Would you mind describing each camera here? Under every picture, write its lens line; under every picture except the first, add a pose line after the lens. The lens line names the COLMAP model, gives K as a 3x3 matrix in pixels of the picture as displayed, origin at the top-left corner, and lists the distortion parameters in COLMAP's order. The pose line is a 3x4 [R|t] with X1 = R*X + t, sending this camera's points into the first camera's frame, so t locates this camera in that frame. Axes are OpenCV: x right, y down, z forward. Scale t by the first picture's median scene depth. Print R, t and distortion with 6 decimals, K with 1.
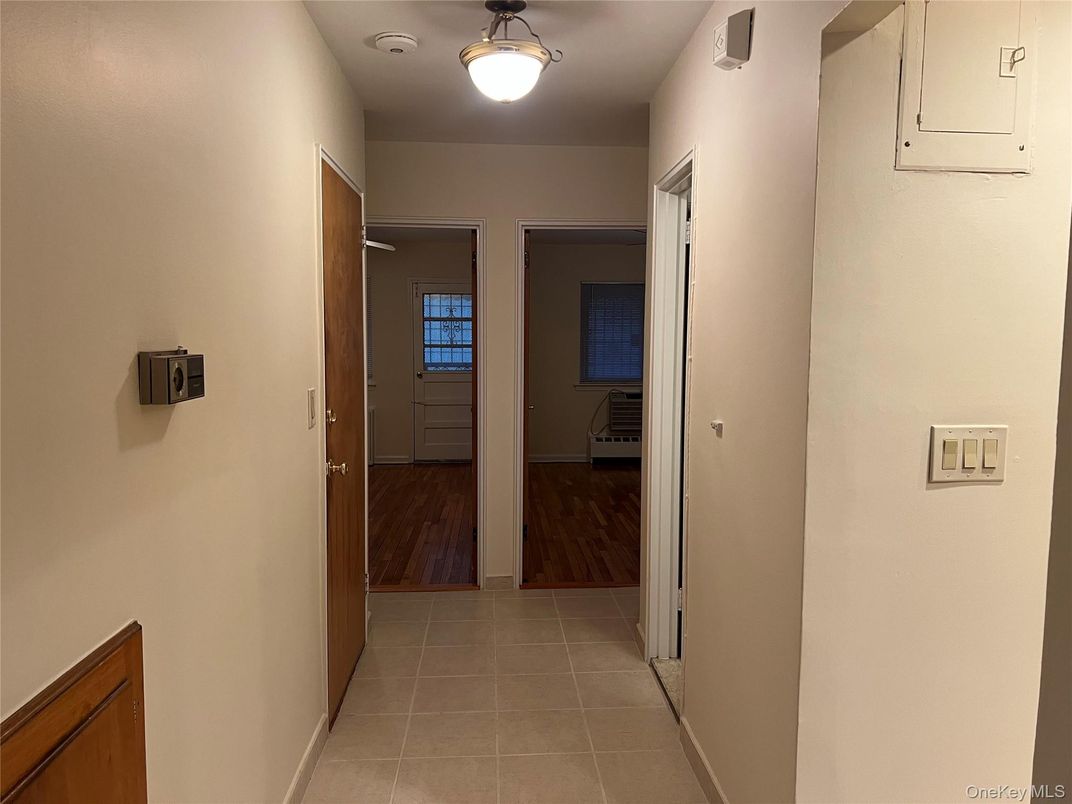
lens RADIAL K [[799.8, 0, 538.9], [0, 799.8, 409.6], [0, 0, 1]] dist [0.065160, -0.099443]
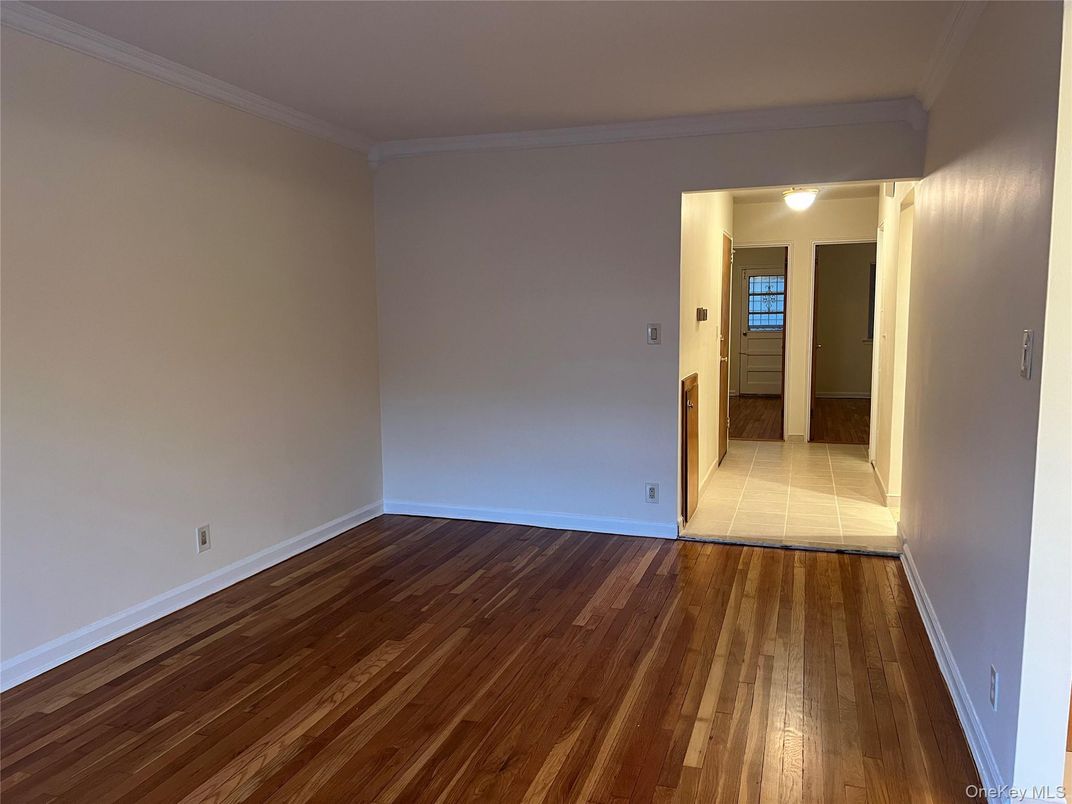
lens RADIAL K [[799.8, 0, 538.9], [0, 799.8, 409.6], [0, 0, 1]] dist [0.065160, -0.099443]
pose [[0.929406, 0.025368, -0.368185, 0.043804], [-0.013739, 0.999322, 0.034173, 0.051884], [0.368802, -0.026702, 0.929124, -0.507800]]
